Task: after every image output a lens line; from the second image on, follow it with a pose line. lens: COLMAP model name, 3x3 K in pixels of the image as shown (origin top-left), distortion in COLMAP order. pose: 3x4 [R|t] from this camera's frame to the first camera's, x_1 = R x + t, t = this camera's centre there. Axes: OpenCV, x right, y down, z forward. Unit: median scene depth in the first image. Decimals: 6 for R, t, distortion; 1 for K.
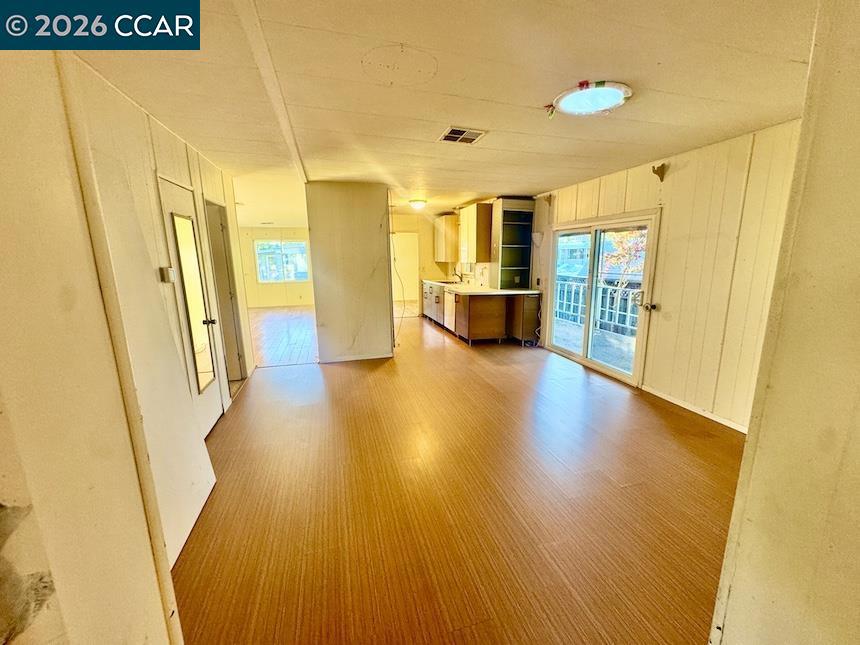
lens RADIAL K [[343.1, 0, 429.1], [0, 343.1, 320.0], [0, 0, 1]] dist [-0.000563, -0.000246]
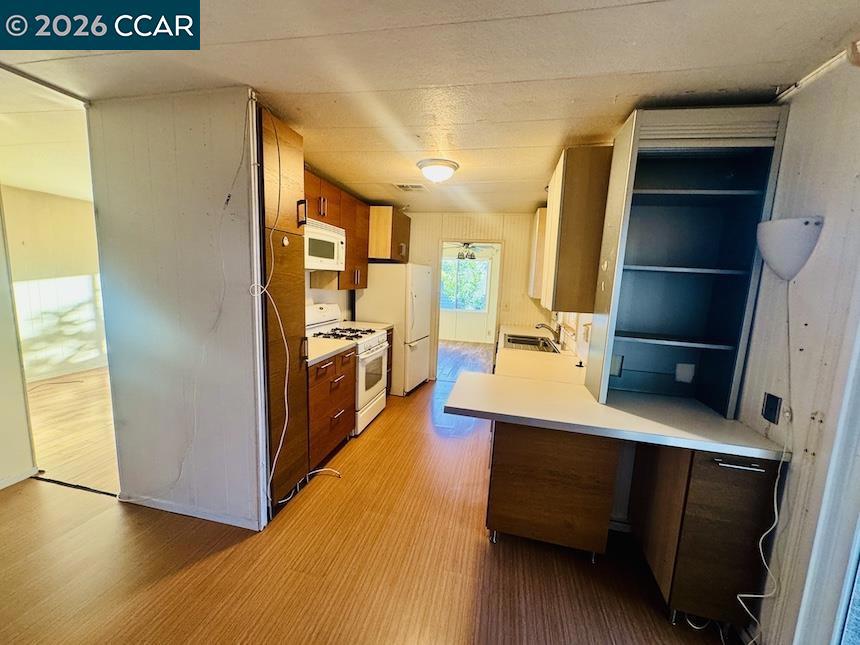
lens RADIAL K [[343.1, 0, 431.5], [0, 343.1, 320.5], [0, 0, 1]] dist [-0.000563, -0.000246]
pose [[0.884555, 0.111788, -0.452842, 0.201401], [-0.142809, 0.989139, -0.034779, -0.131835], [0.444036, 0.095434, 0.890912, 0.649764]]
